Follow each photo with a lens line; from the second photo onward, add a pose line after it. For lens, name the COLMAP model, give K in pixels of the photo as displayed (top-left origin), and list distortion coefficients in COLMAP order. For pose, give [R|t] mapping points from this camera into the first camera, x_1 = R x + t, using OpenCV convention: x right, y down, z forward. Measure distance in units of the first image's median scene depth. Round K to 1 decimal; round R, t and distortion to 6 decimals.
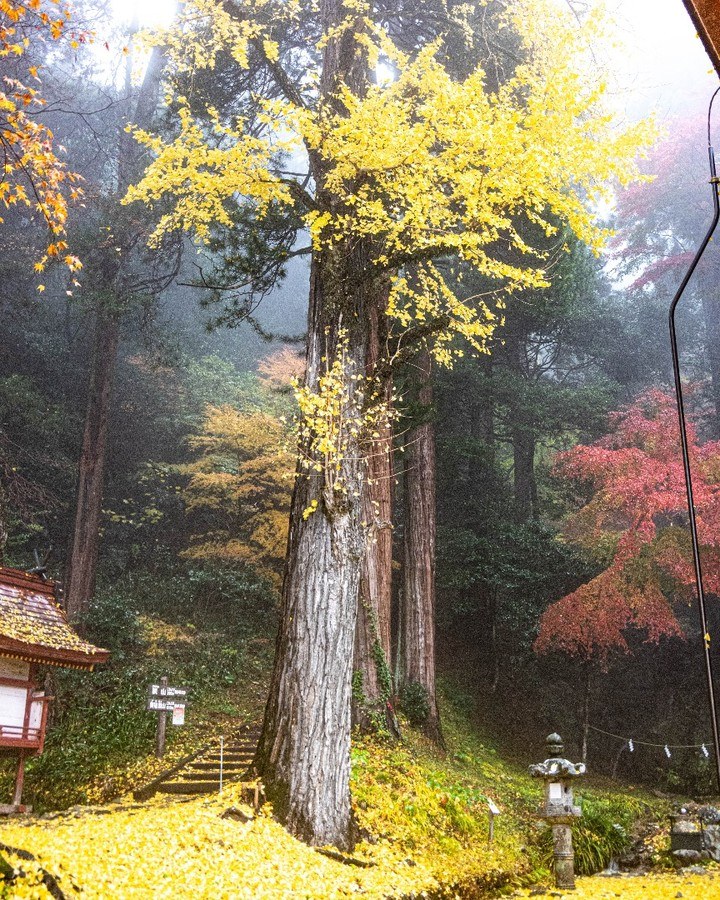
lens RADIAL K [[968.8, 0, 360.0], [0, 968.8, 450.0], [0, 0, 1]] dist [-0.005180, 0.010603]
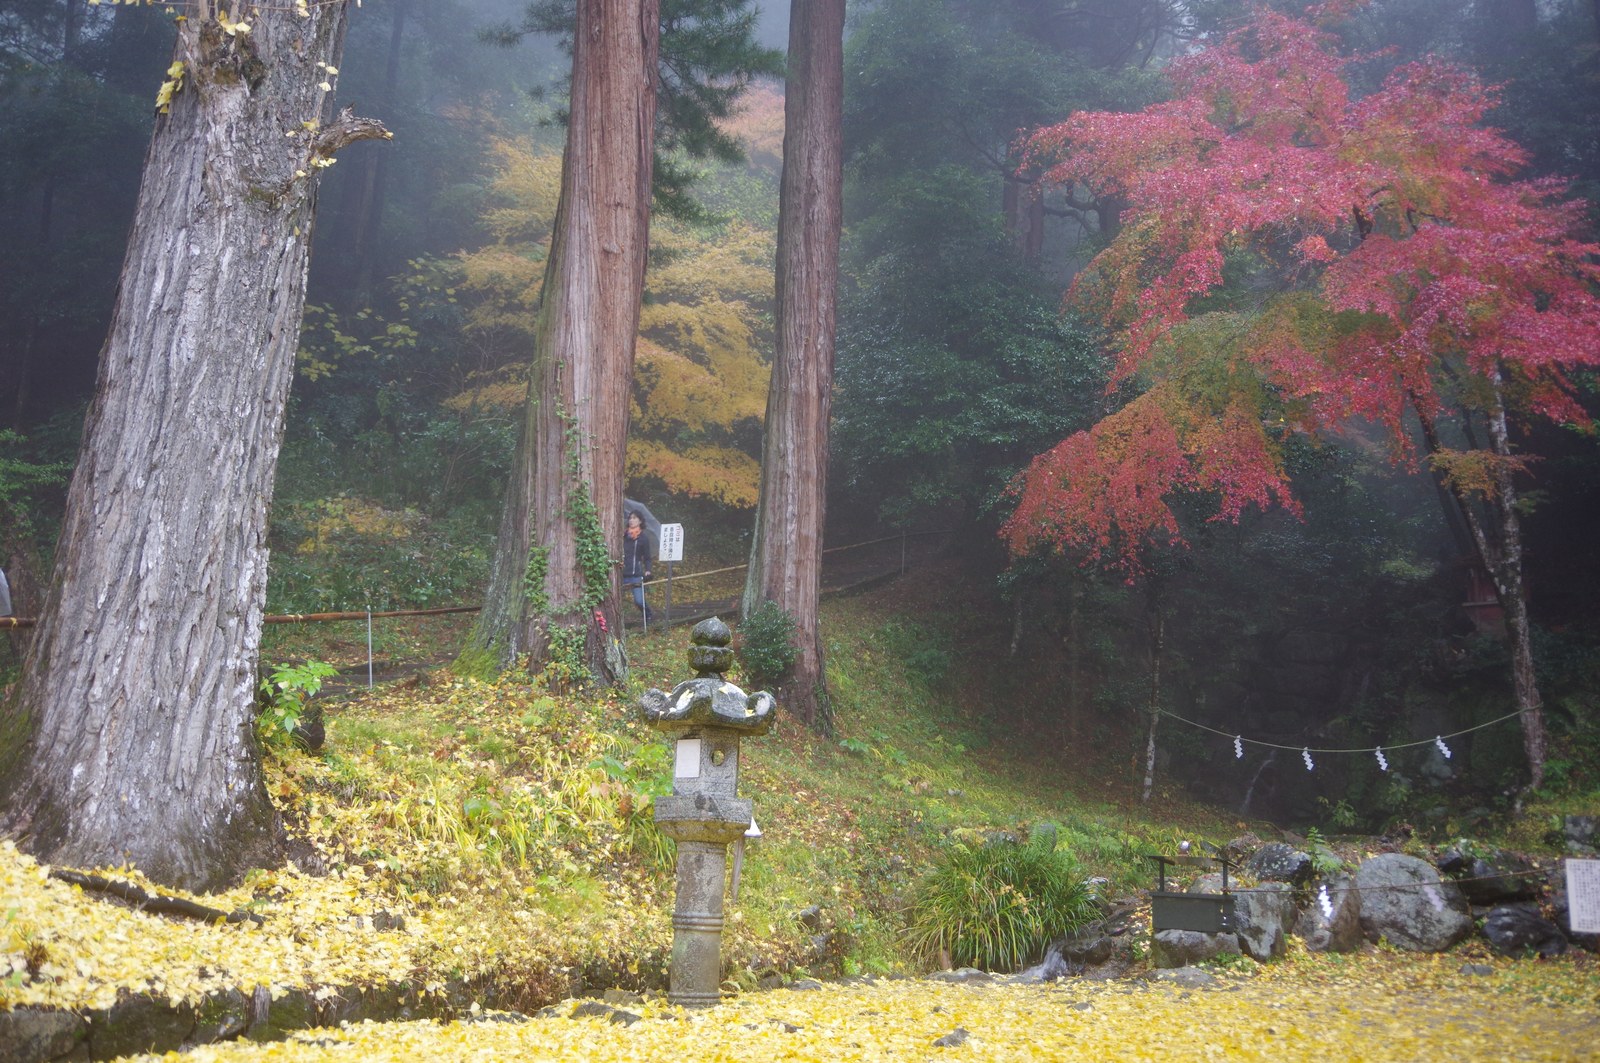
lens RADIAL K [[1416.2, 0, 800.0], [0, 1416.2, 531.5], [0, 0, 1]] dist [-0.084302, 0.136551]
pose [[0.988232, 0.003968, -0.152908, 0.310062], [0.014029, 0.993099, 0.116437, 0.187303], [0.152315, -0.117212, 0.981357, 0.443134]]
